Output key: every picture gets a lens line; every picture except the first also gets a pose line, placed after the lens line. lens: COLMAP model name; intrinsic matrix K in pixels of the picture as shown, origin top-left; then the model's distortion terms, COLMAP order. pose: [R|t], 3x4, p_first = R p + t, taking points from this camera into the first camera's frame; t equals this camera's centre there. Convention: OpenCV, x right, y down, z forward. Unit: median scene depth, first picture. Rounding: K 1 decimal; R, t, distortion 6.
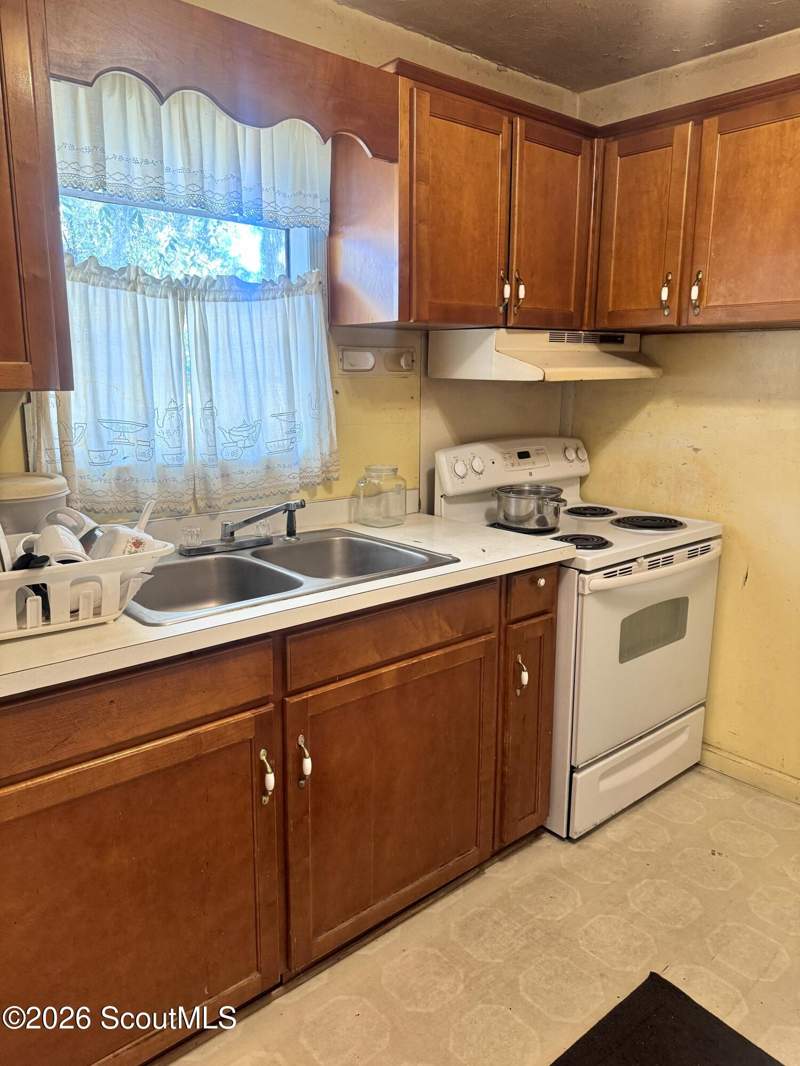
lens RADIAL K [[759.4, 0, 400.0], [0, 759.4, 533.0], [0, 0, 1]] dist [0.166088, -0.231343]
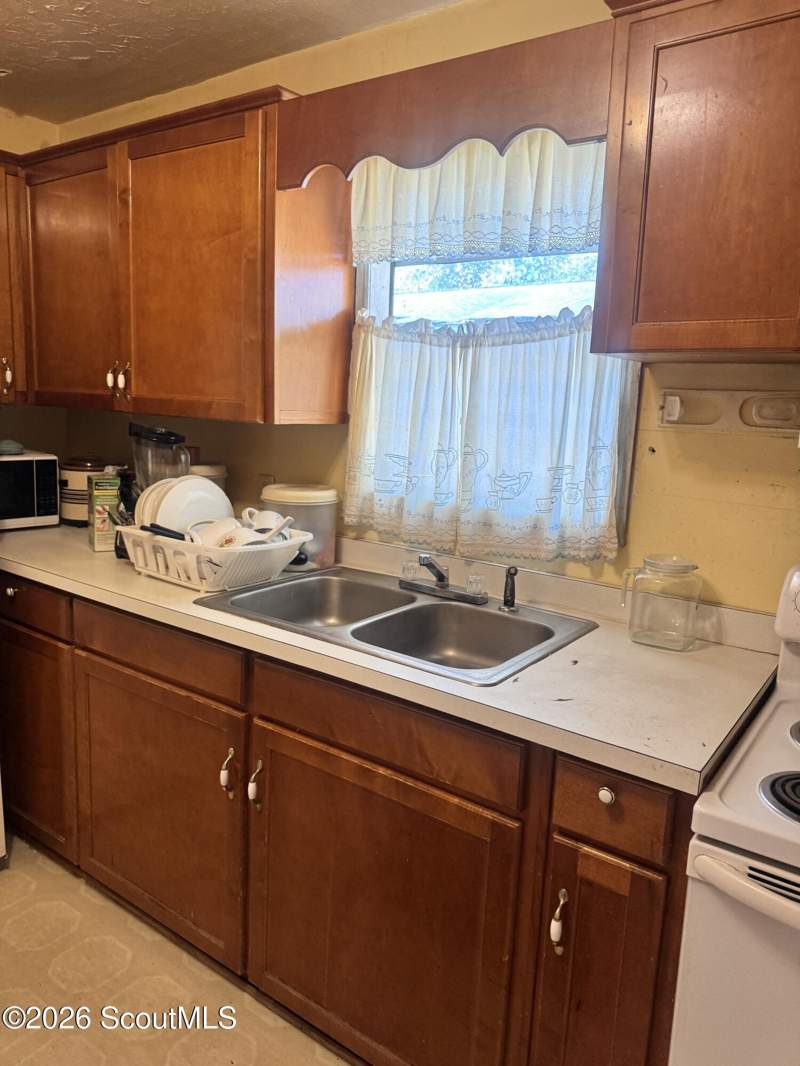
lens RADIAL K [[759.4, 0, 400.0], [0, 759.4, 533.0], [0, 0, 1]] dist [0.166088, -0.231343]
pose [[0.230334, 0.177112, -0.956858, 0.716109], [-0.237671, 0.963757, 0.121177, -0.168532], [0.943641, 0.199507, 0.264081, 0.710584]]
